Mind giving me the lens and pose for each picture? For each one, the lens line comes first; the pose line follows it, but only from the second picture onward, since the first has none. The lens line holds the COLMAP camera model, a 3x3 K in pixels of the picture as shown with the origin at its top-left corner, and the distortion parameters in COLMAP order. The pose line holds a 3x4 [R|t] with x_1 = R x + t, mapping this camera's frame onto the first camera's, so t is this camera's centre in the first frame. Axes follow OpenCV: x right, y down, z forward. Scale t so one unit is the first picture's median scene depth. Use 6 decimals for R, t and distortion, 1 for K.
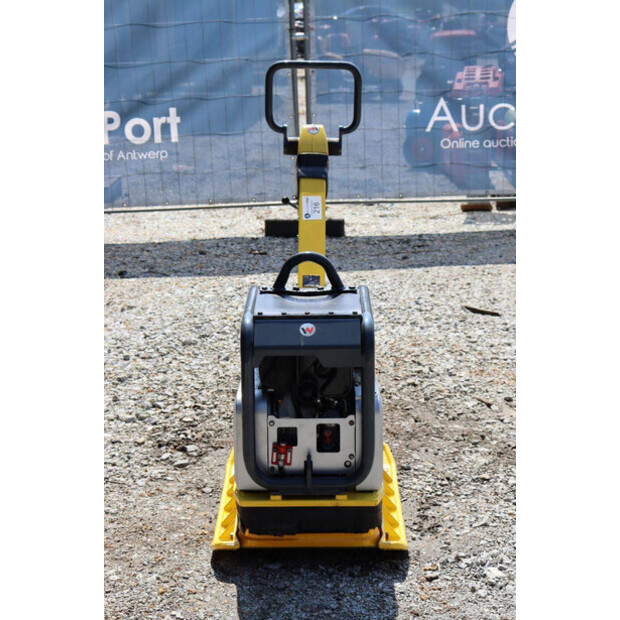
lens RADIAL K [[1459.6, 0, 316.0], [0, 1459.6, 313.5], [0, 0, 1]] dist [0.415123, 0.488959]
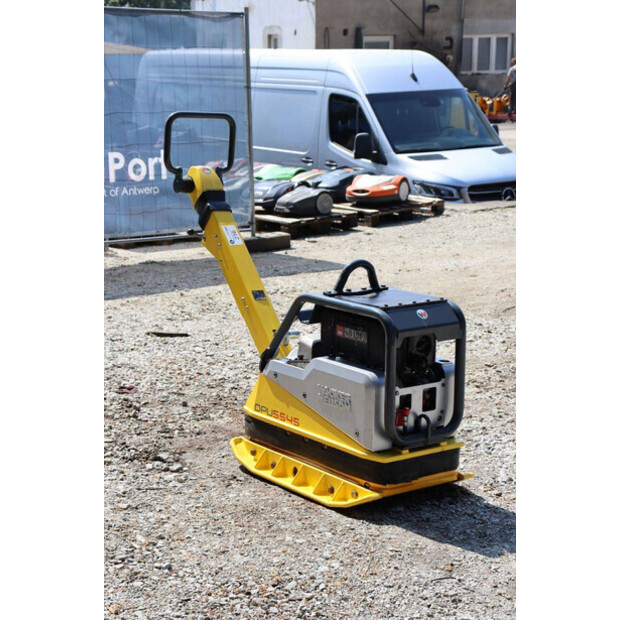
lens RADIAL K [[1459.6, 0, 316.0], [0, 1459.6, 313.5], [0, 0, 1]] dist [0.415123, 0.488959]
pose [[0.718187, -0.077006, 0.691576, -0.887545], [0.118105, 0.992928, -0.012089, 0.014069], [-0.685754, 0.090360, 0.722202, 0.135273]]
